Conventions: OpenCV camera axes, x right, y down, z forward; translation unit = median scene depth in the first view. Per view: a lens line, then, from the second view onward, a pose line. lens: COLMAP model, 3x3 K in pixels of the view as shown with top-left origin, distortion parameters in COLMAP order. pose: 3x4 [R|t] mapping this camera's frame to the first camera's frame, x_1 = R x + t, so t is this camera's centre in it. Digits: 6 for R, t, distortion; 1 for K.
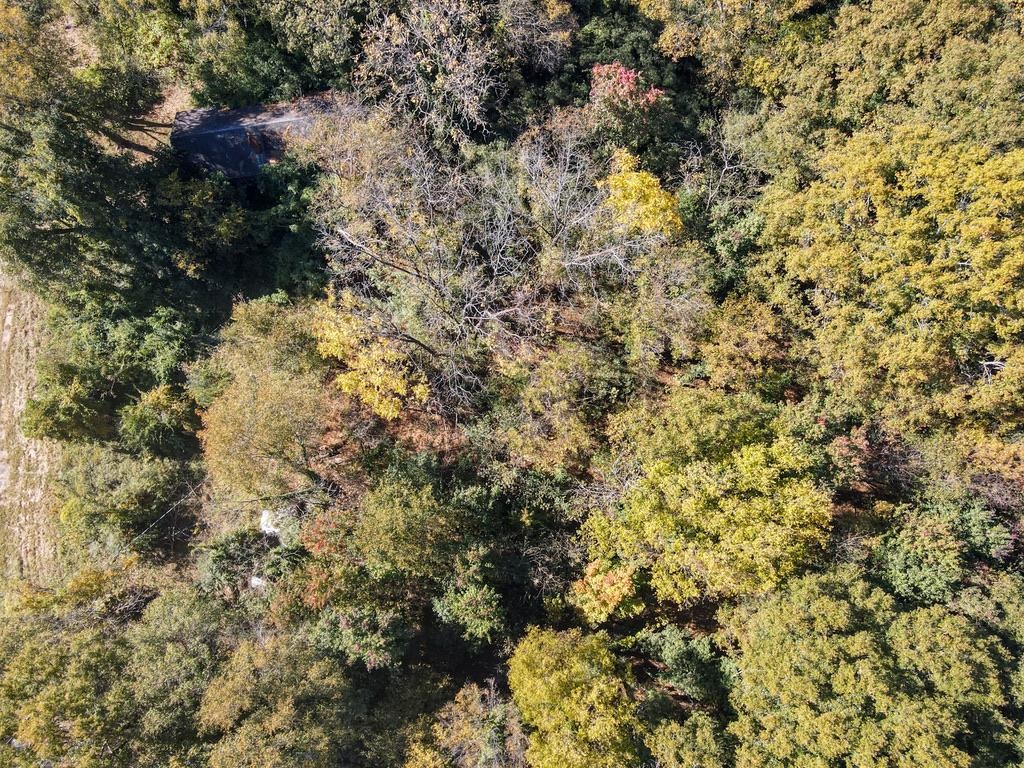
lens RADIAL K [[752.8, 0, 513.6], [0, 752.8, 382.3], [0, 0, 1]] dist [0.014722, -0.000678]
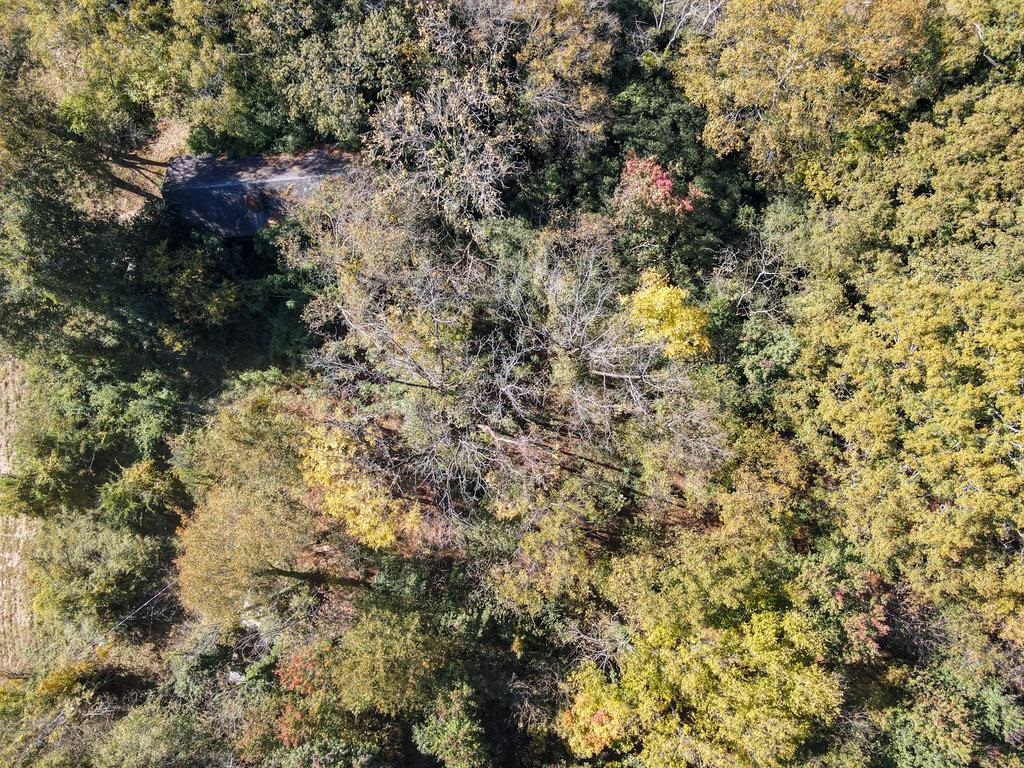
lens RADIAL K [[749.9, 0, 512.0], [0, 749.9, 384.0], [0, 0, 1]] dist [0.017158, -0.005507]
pose [[0.997386, 0.070951, -0.013697, 0.000578], [-0.069415, 0.993408, 0.091227, -0.215512], [0.020079, -0.090038, 0.995736, 0.078690]]
